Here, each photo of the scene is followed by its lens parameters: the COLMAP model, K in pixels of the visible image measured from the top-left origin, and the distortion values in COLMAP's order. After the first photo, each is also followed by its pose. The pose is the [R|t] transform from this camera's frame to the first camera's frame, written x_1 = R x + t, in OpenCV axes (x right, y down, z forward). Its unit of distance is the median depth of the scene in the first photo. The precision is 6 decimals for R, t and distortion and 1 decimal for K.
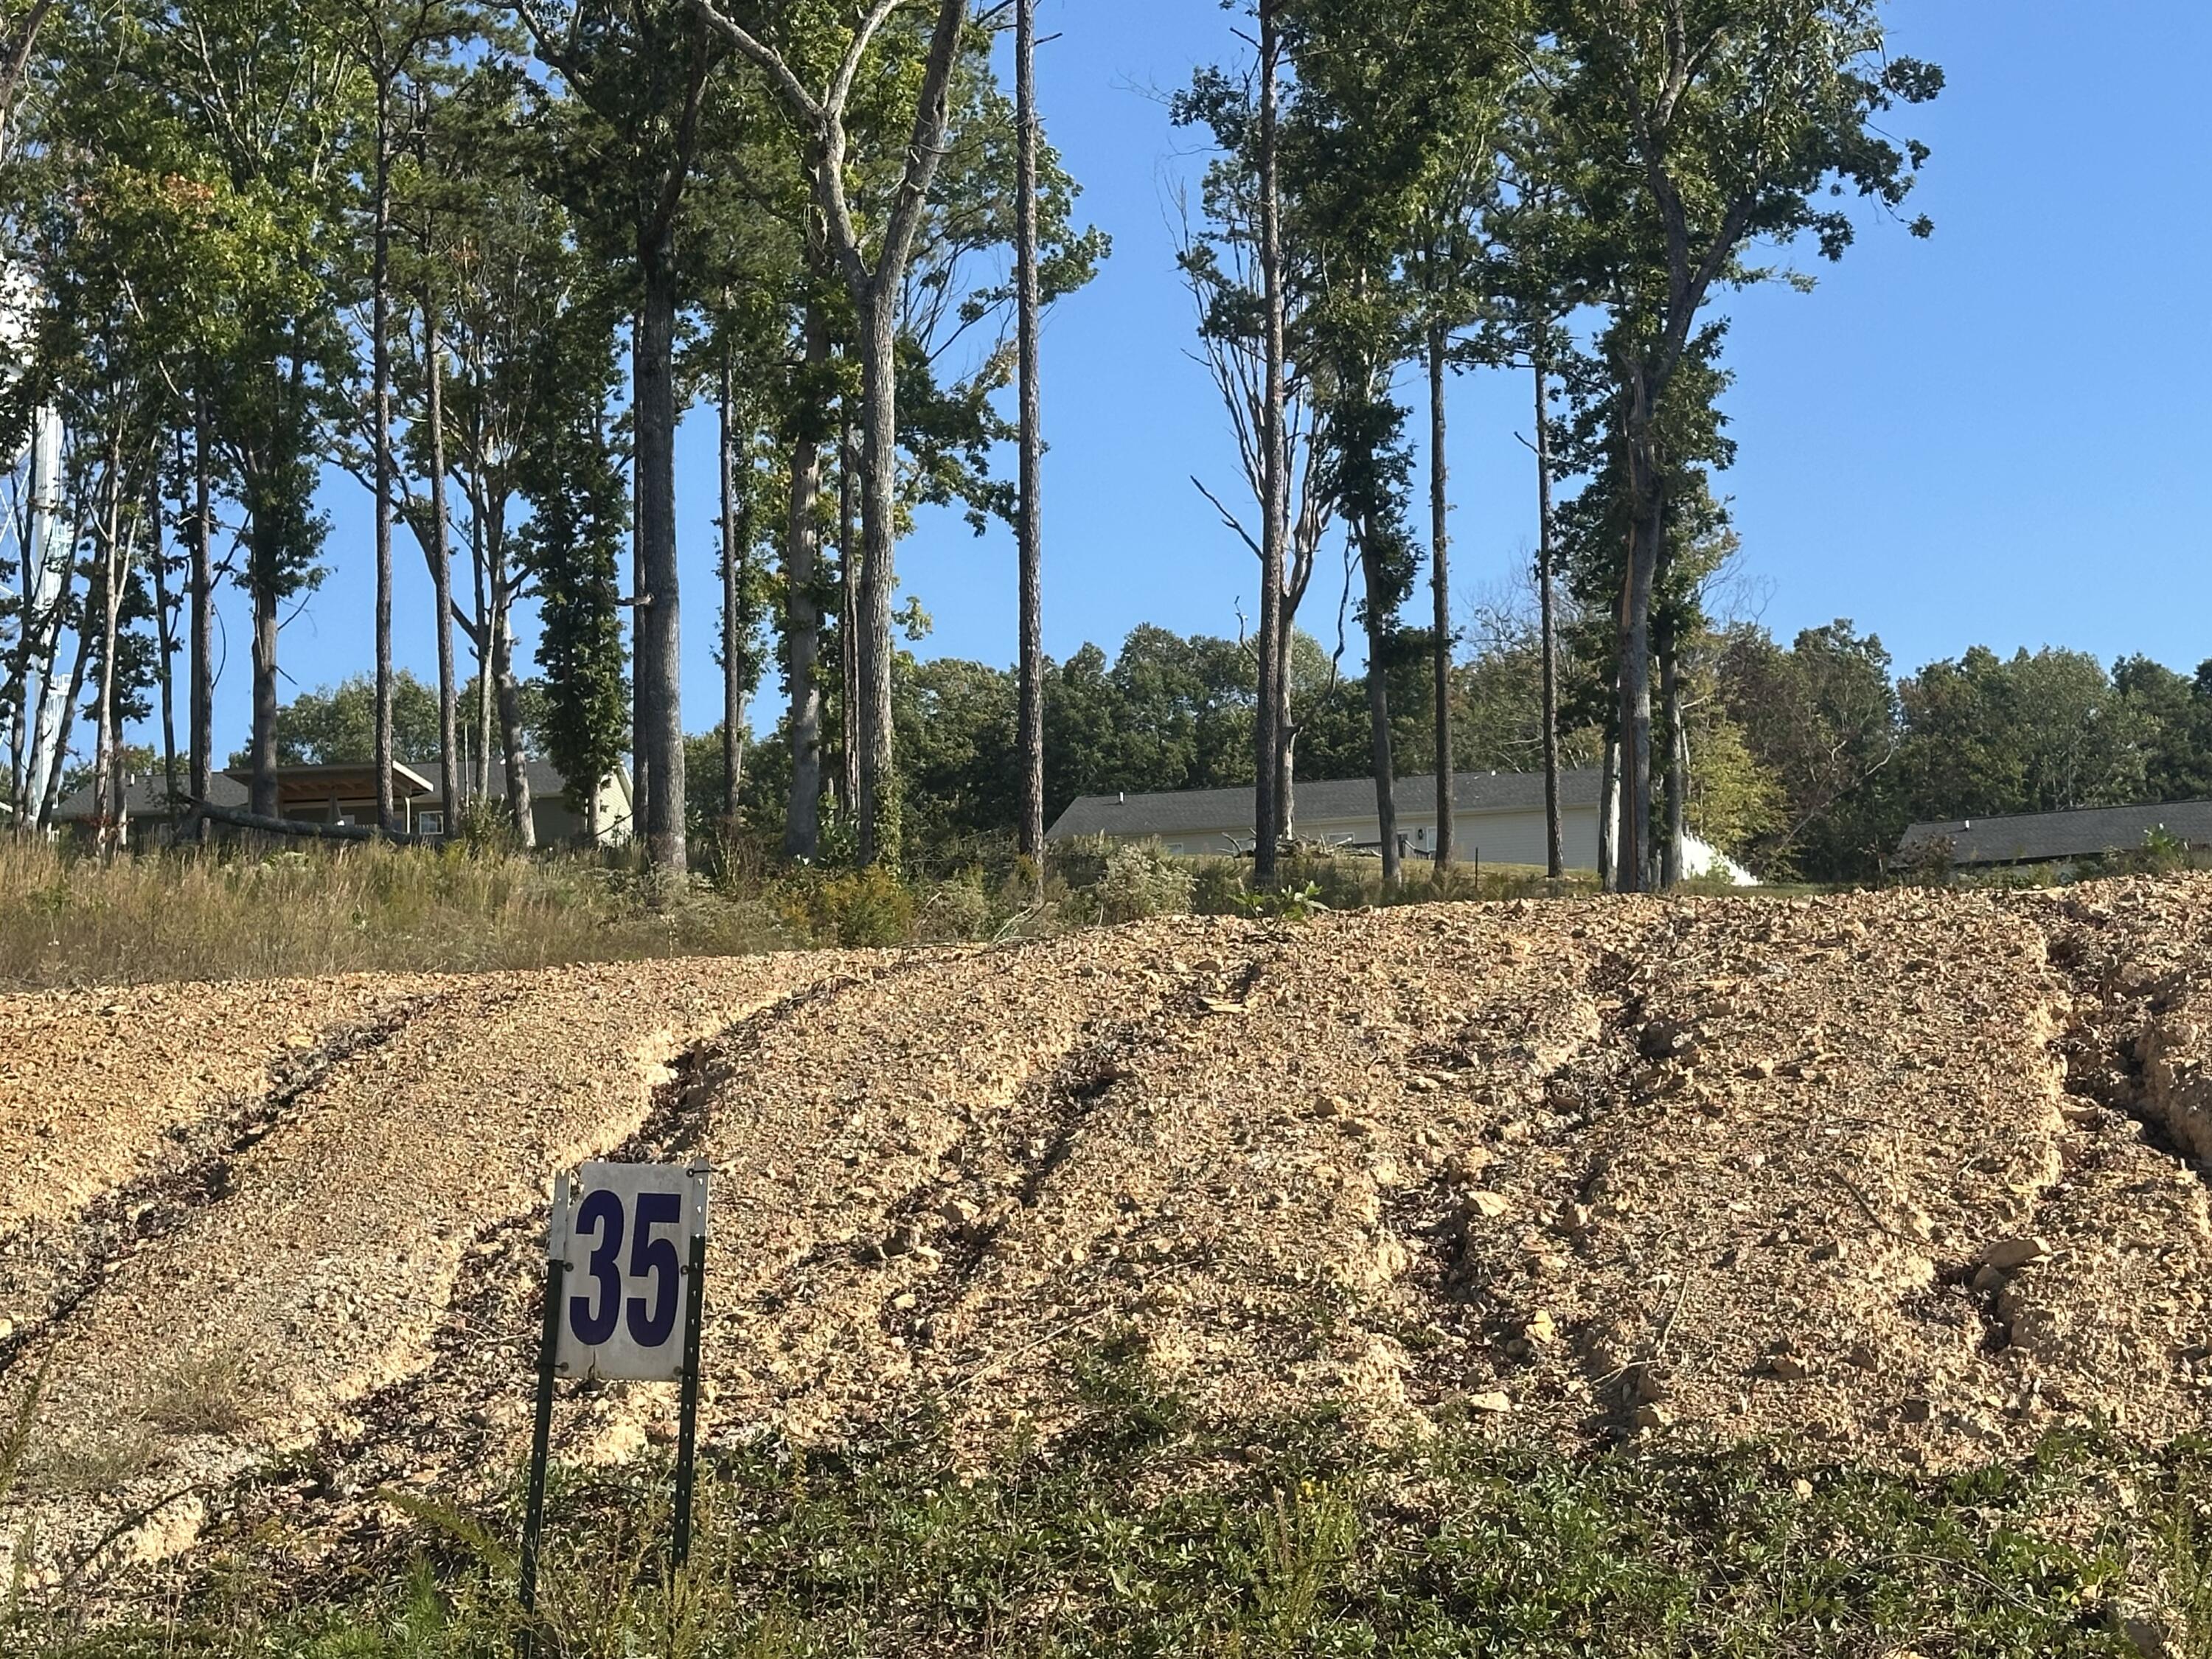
lens RADIAL K [[4022.7, 0, 1140.3], [0, 4022.7, 831.8], [0, 0, 1]] dist [0.155916, -0.031684]
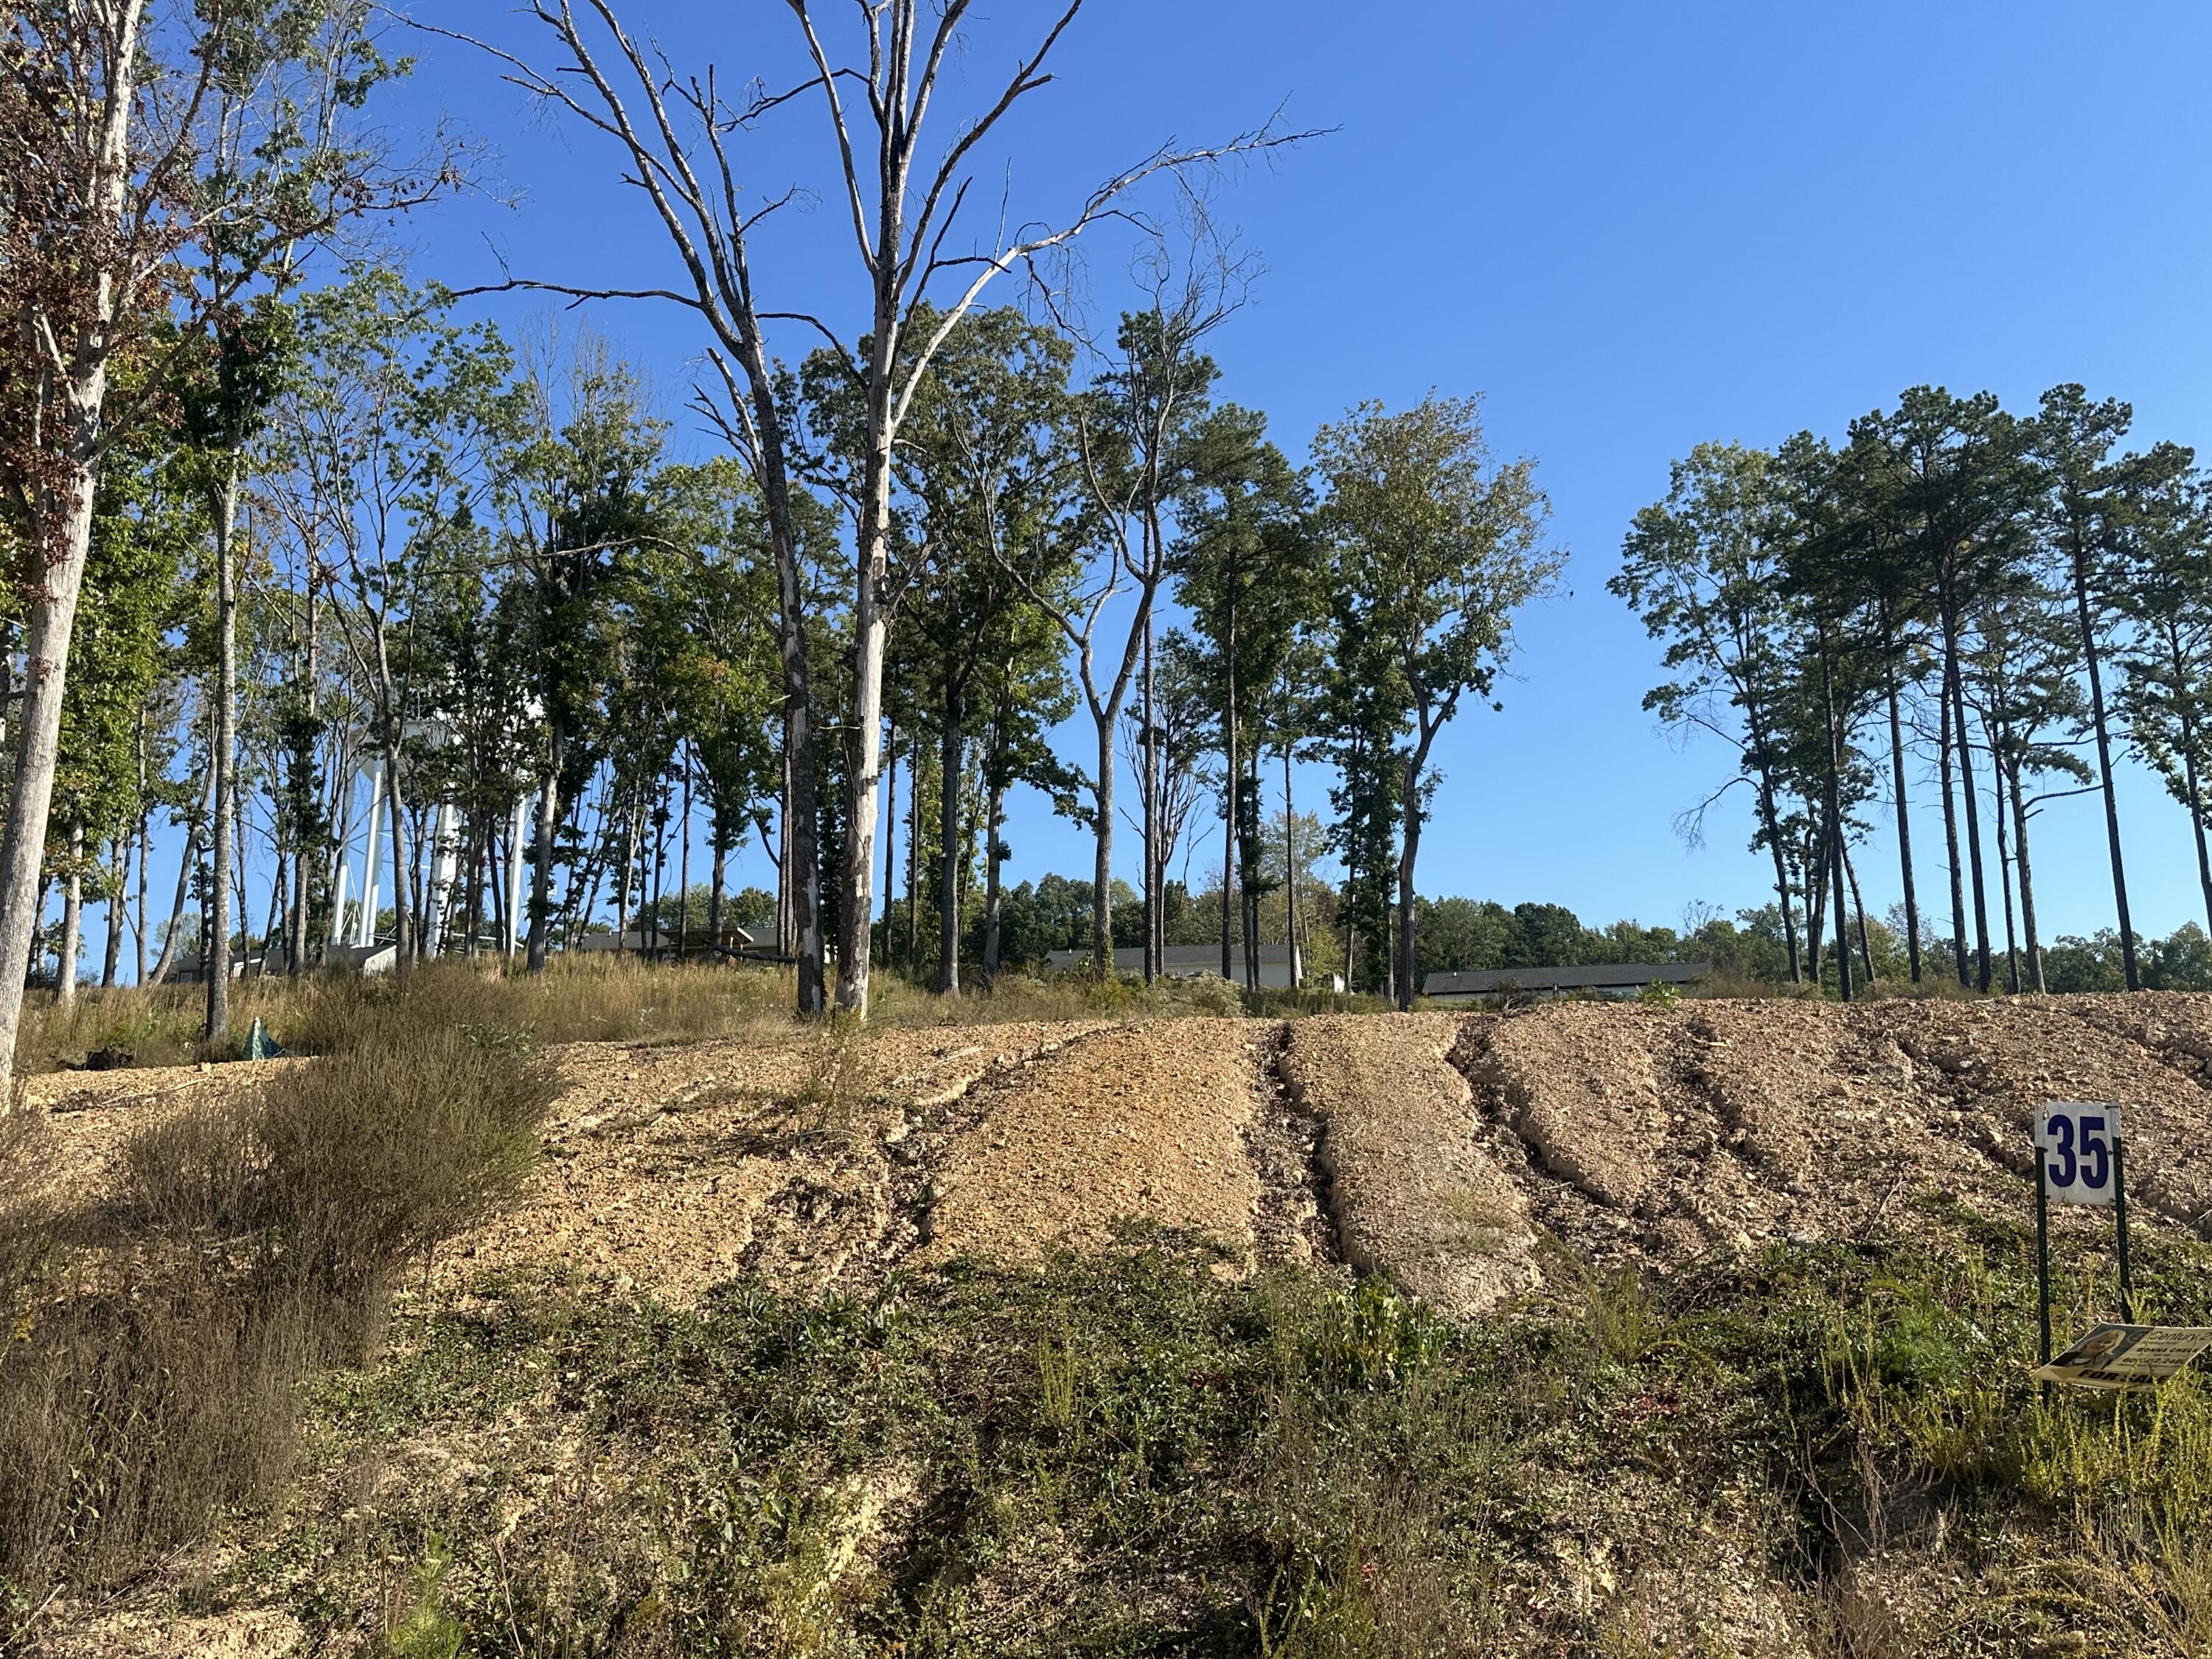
lens RADIAL K [[1836.2, 0, 1106.0], [0, 1836.2, 829.5], [0, 0, 1]] dist [0.002191, -0.009100]
pose [[0.998871, 0.029083, 0.037552, -0.401359], [-0.026126, 0.996691, -0.076965, 0.015638], [-0.039666, 0.075898, 0.996326, 0.024399]]
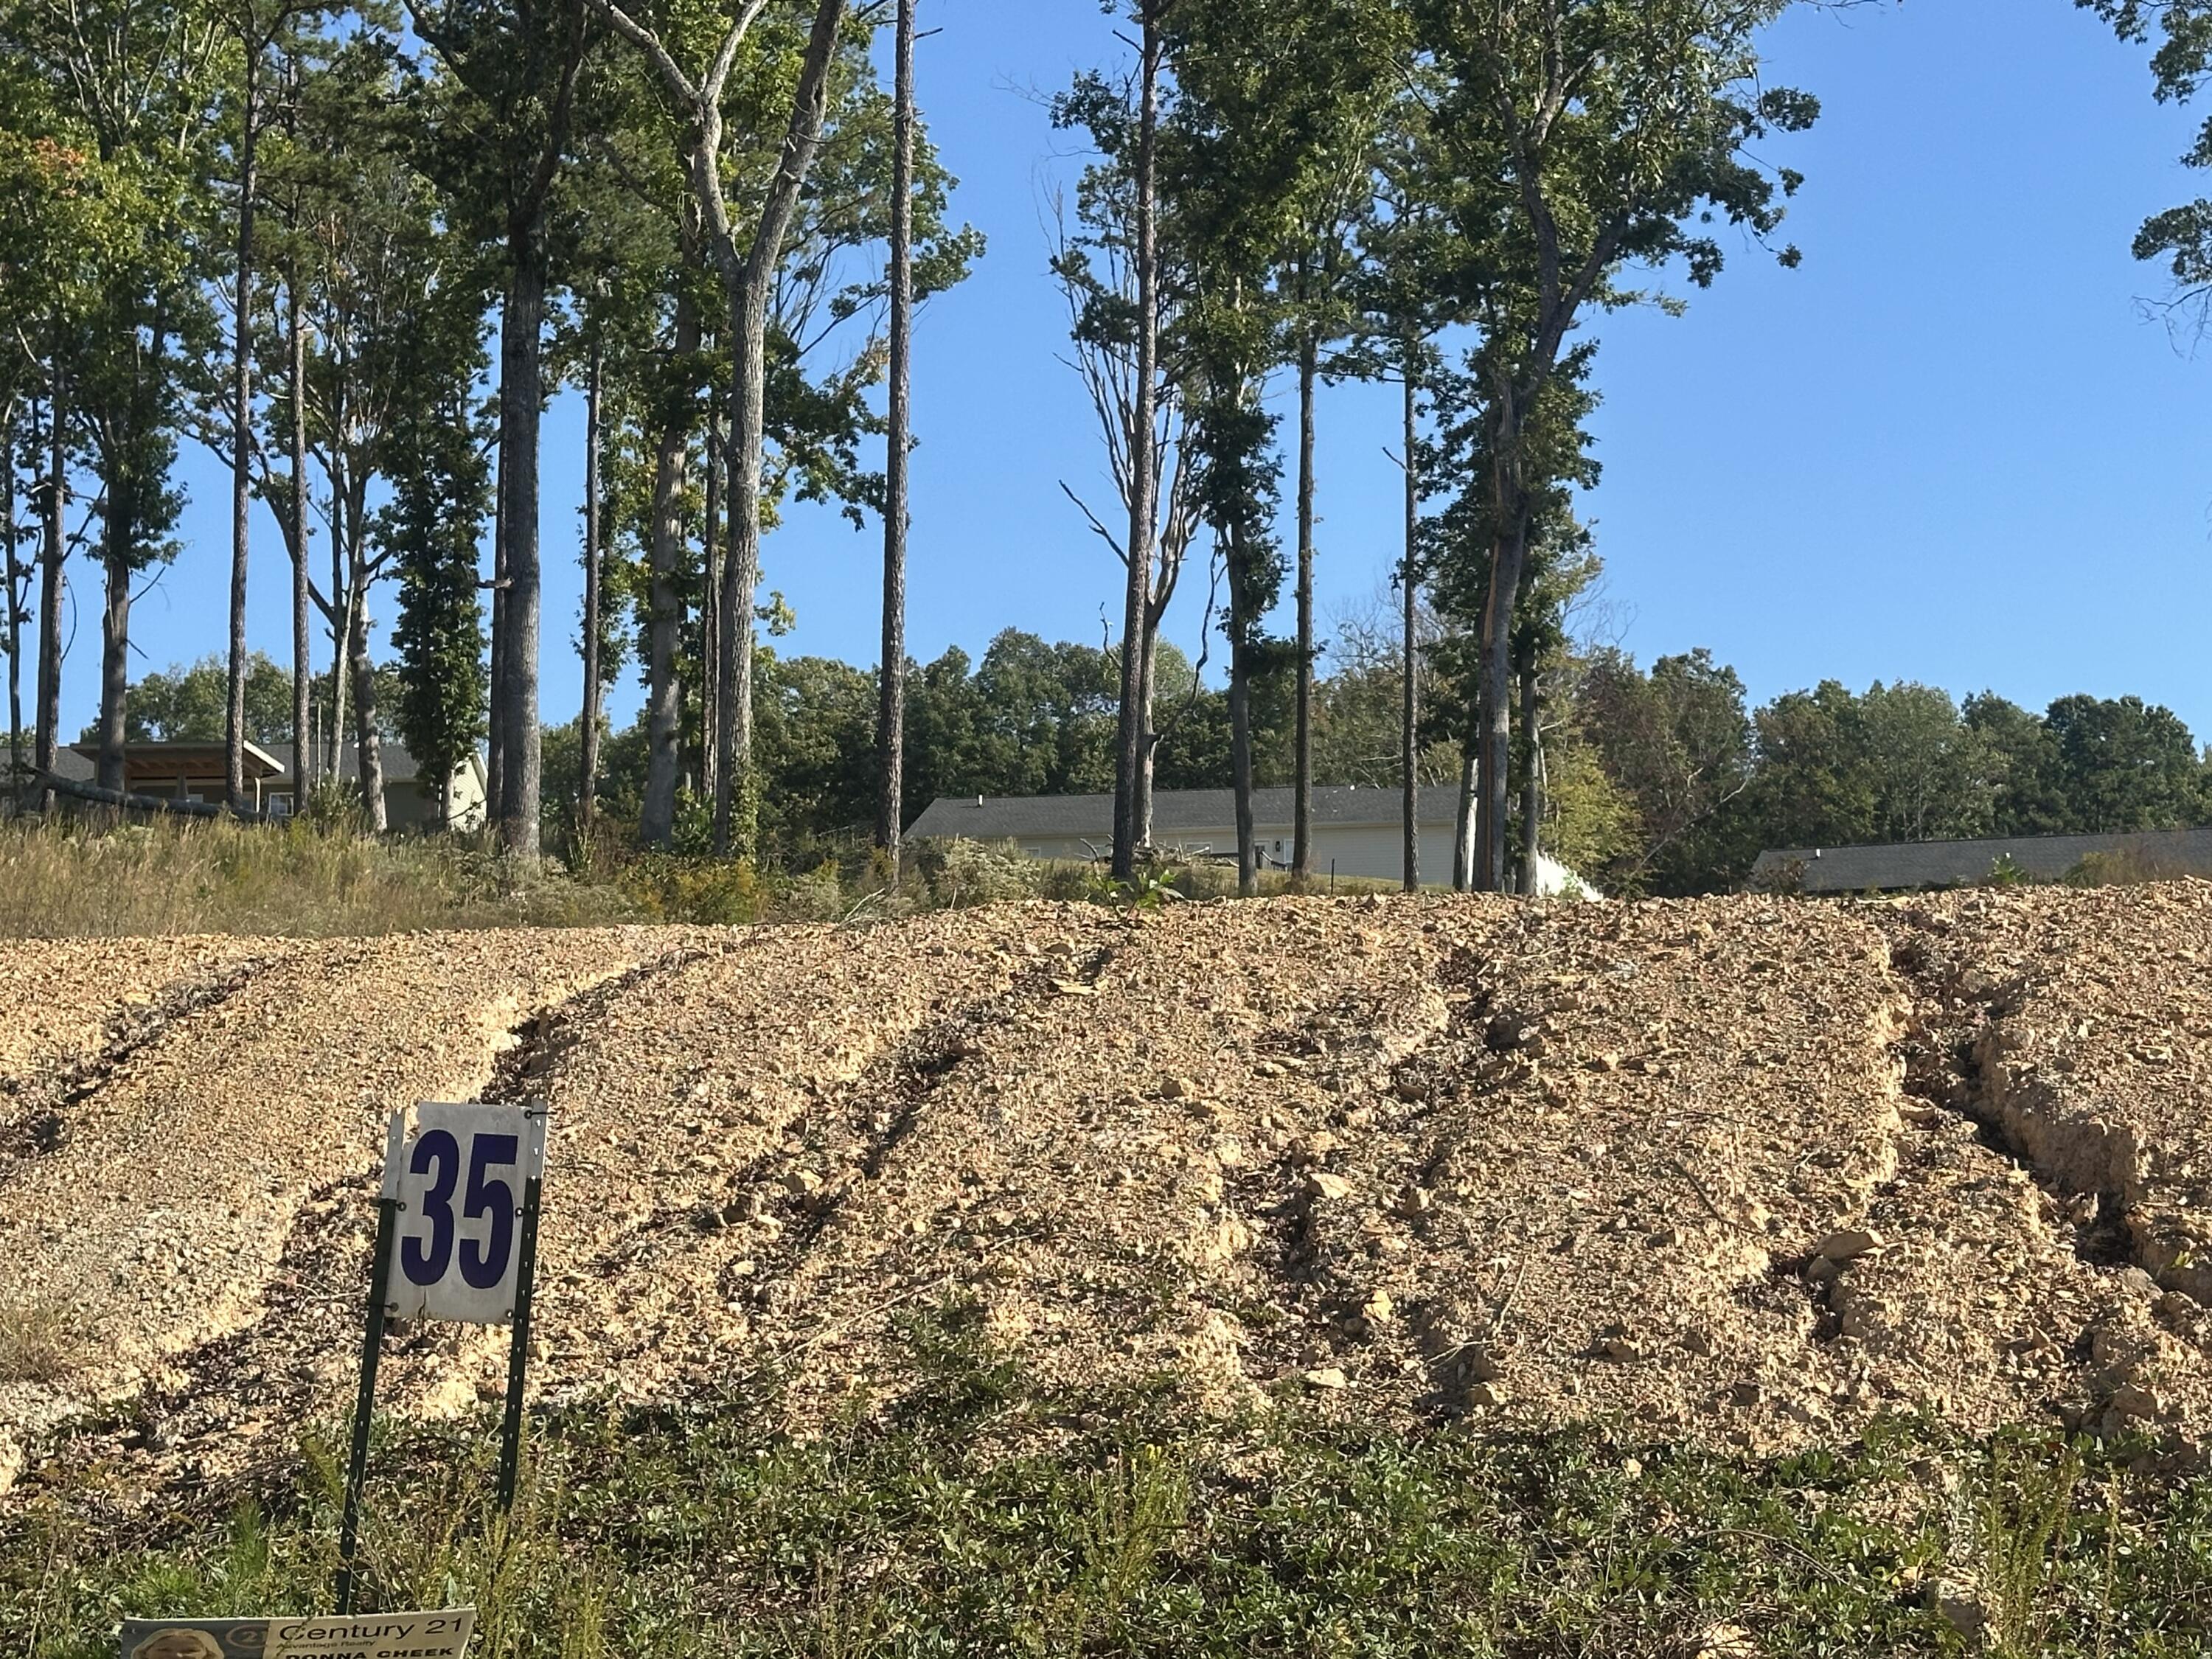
lens RADIAL K [[4023.7, 0, 1148.0], [0, 4023.7, 834.6], [0, 0, 1]] dist [0.146819, 0.041986]
pose [[0.998847, 0.030431, 0.037121, 0.000989], [-0.030382, 0.999537, -0.001873, 0.007620], [-0.037161, 0.000743, 0.999309, 0.001046]]
